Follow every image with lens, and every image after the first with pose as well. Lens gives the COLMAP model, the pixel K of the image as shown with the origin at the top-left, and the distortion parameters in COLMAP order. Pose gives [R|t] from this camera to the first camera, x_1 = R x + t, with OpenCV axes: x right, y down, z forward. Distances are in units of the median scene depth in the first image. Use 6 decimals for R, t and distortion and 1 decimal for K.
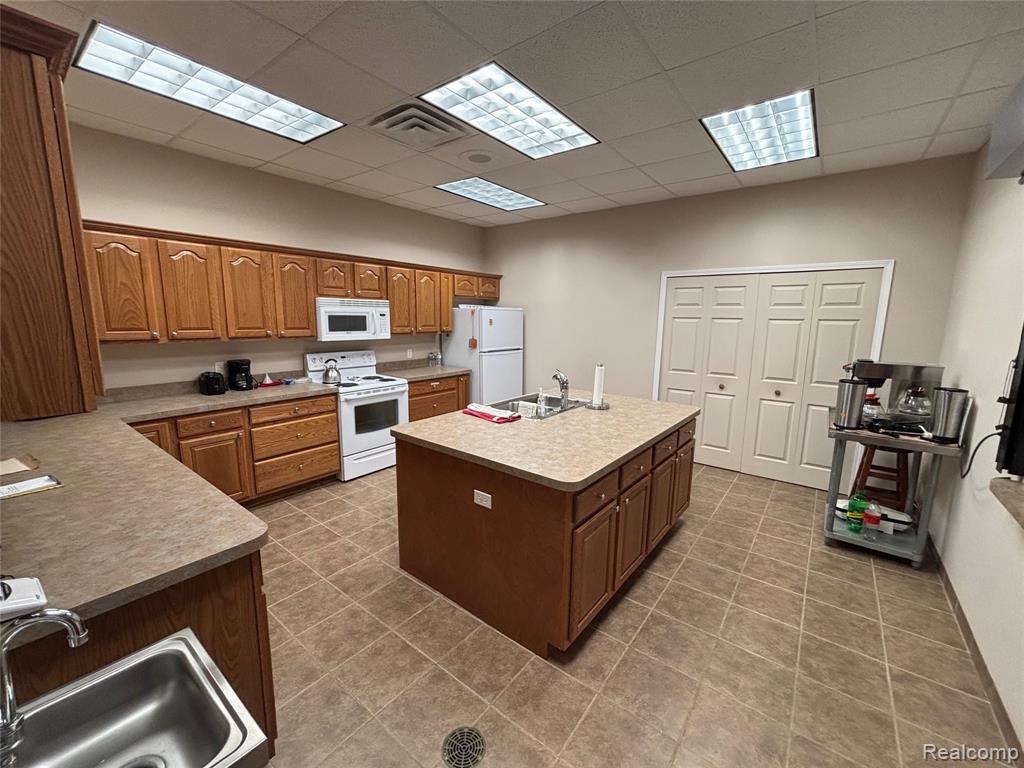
lens RADIAL K [[412.5, 0, 512.0], [0, 412.5, 384.0], [0, 0, 1]] dist [0.002826, 0.000012]
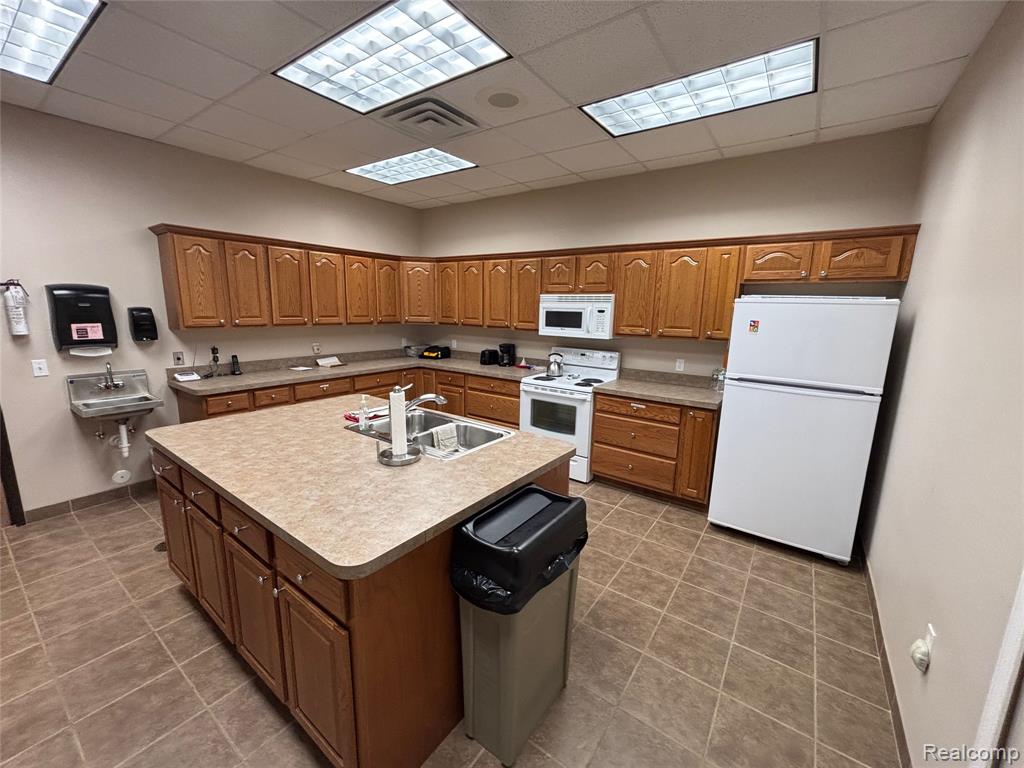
lens RADIAL K [[412.5, 0, 512.0], [0, 412.5, 384.0], [0, 0, 1]] dist [0.002826, 0.000012]
pose [[0.042803, 0.173347, -0.983930, 0.638415], [-0.183337, 0.969472, 0.162825, -0.143673], [0.982118, 0.173421, 0.073278, 0.887706]]
